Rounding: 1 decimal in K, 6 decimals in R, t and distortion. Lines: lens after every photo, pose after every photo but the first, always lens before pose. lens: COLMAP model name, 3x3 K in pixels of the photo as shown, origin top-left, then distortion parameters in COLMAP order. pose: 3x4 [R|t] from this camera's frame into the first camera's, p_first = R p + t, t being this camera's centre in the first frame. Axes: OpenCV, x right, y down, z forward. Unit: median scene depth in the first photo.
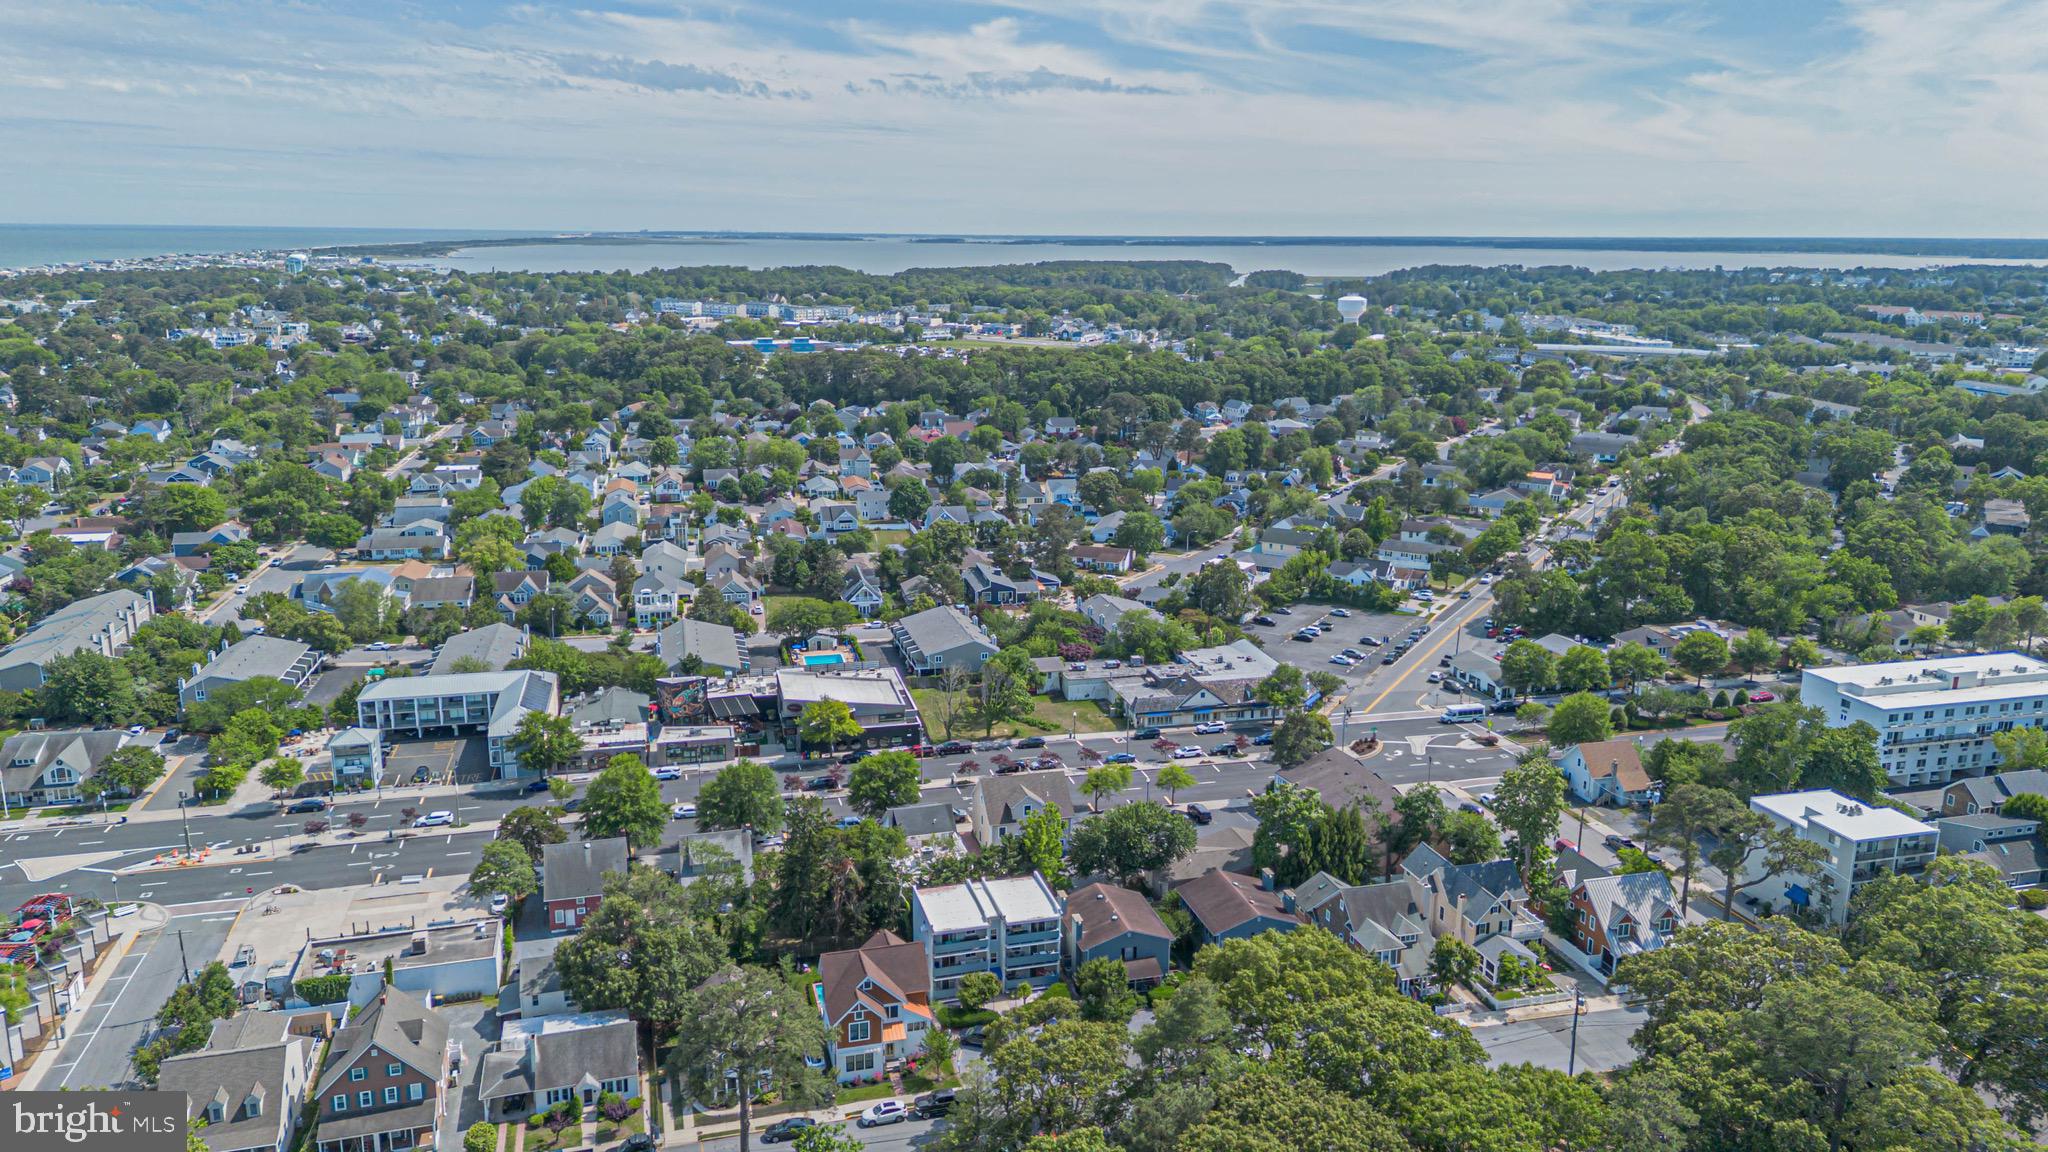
lens RADIAL K [[1434.2, 0, 1024.0], [0, 1434.2, 576.0], [0, 0, 1]] dist [0.102759, -0.109871]
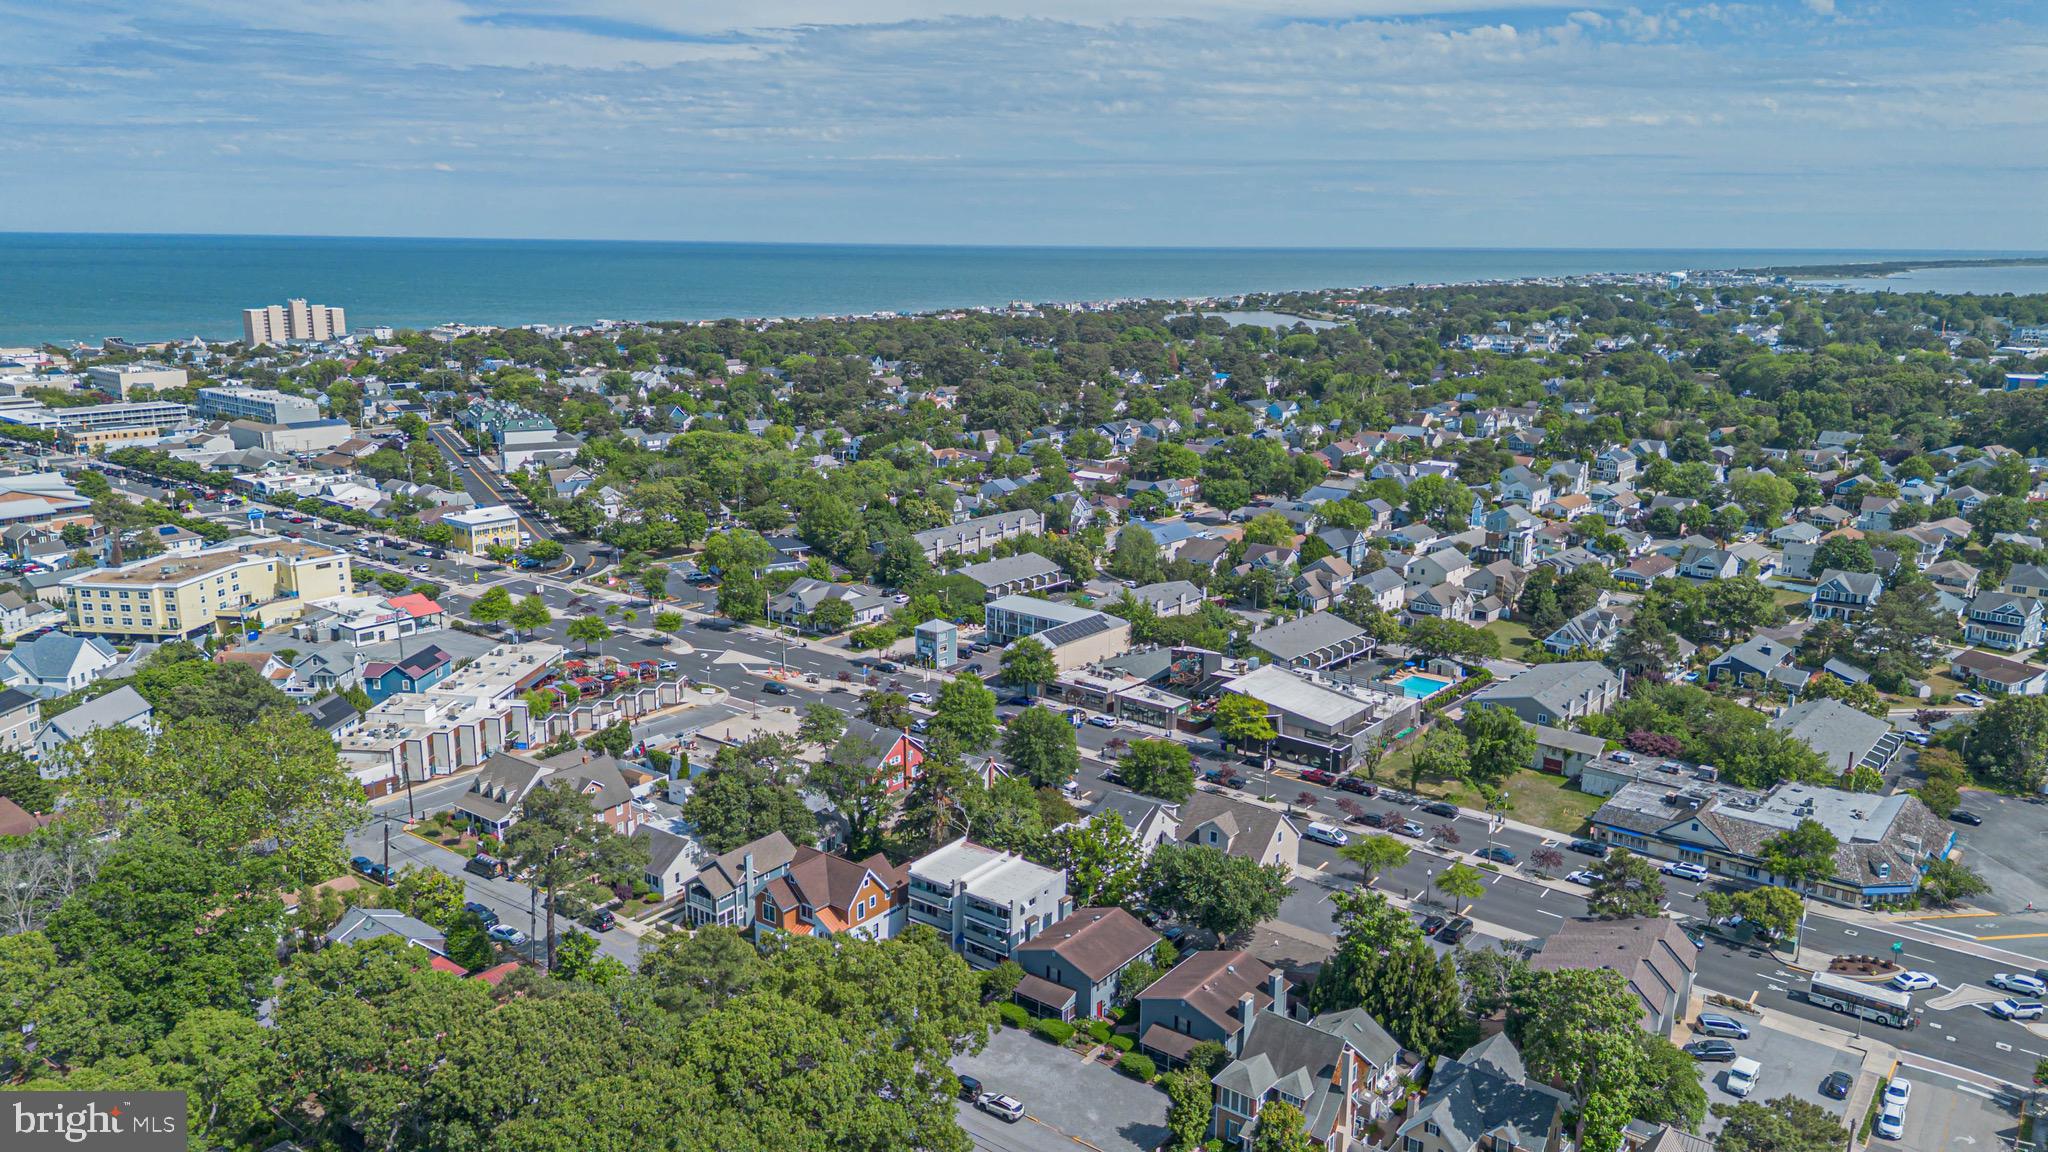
lens RADIAL K [[1443.3, 0, 1027.7], [0, 1443.3, 577.7], [0, 0, 1]] dist [0.072865, -0.065867]
pose [[0.607130, 0.179149, -0.774144, 0.493122], [-0.189434, 0.978795, 0.077942, -0.038506], [0.771691, 0.099328, 0.628193, 0.251026]]
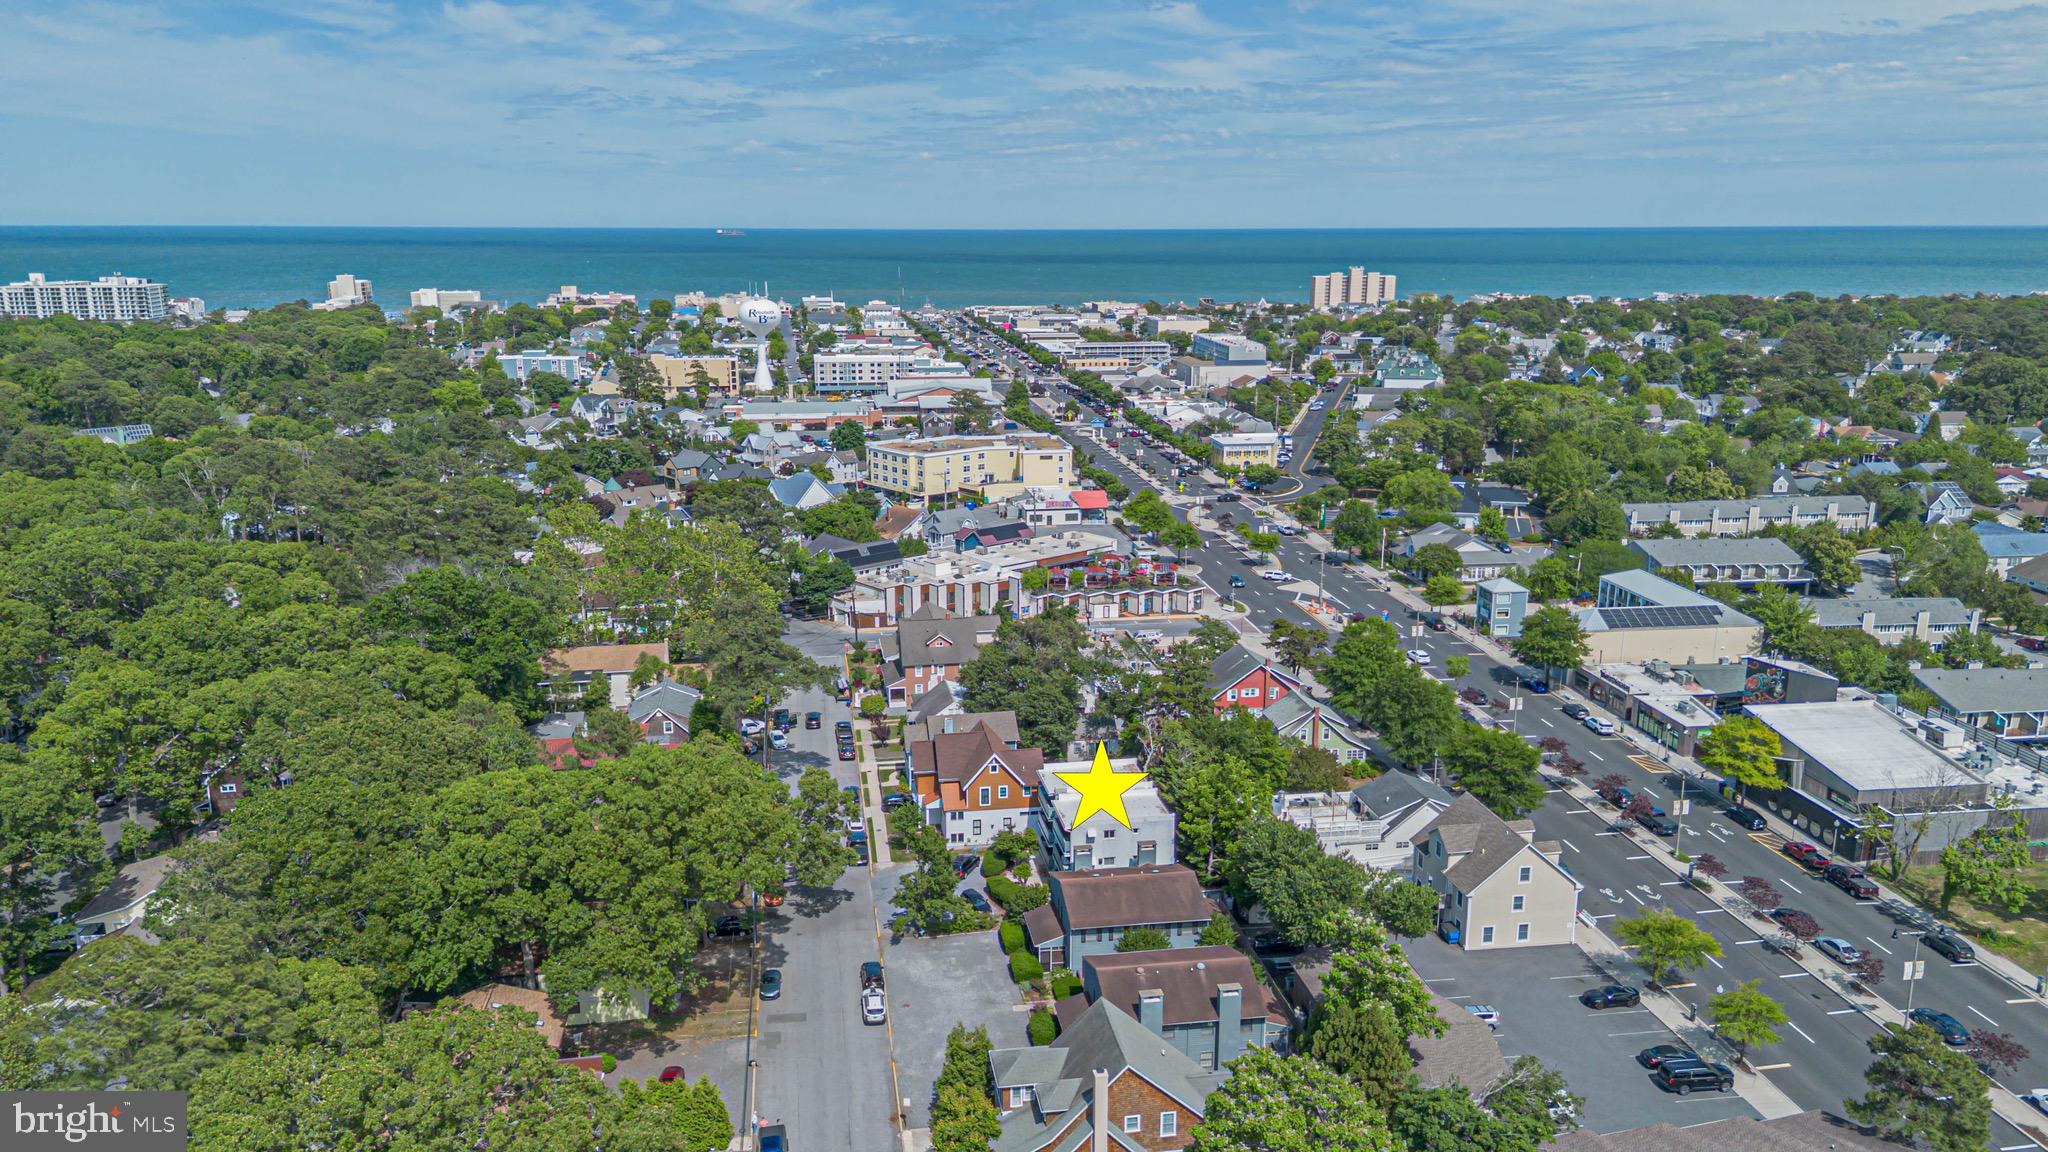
lens RADIAL K [[1451.8, 0, 1024.0], [0, 1451.8, 576.0], [0, 0, 1]] dist [0.078540, -0.079853]
pose [[-0.104375, 0.227019, -0.968281, 0.537018], [-0.233284, 0.940847, 0.245734, -0.067529], [0.966791, 0.251533, -0.045241, 0.647973]]
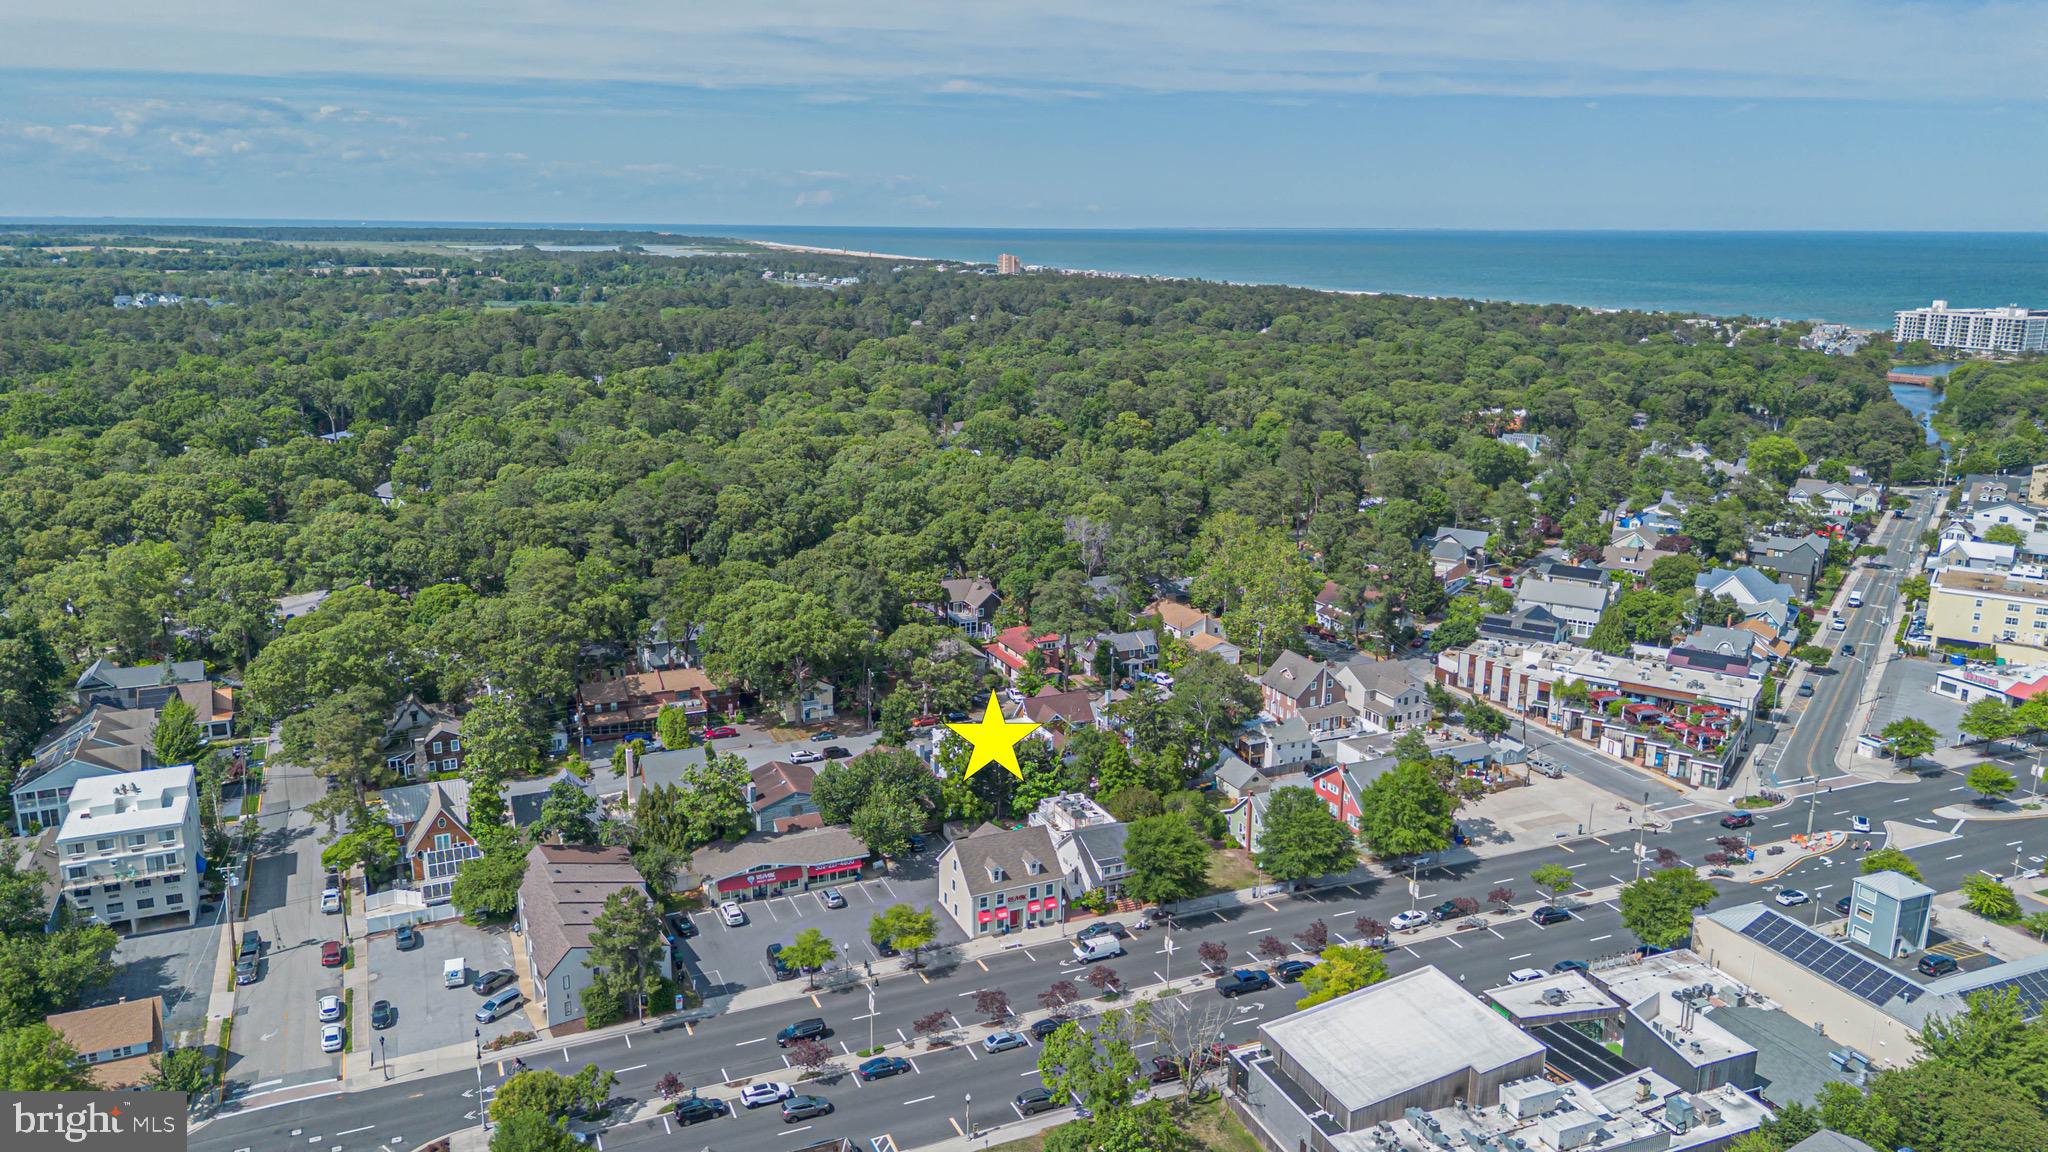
lens RADIAL K [[1439.8, 0, 1028.2], [0, 1439.8, 574.7], [0, 0, 1]] dist [0.071680, -0.057647]
pose [[-0.986703, 0.023489, -0.160828, 0.097237], [-0.052847, 0.889374, 0.454116, -0.324705], [0.153702, 0.456577, -0.876306, 1.388217]]
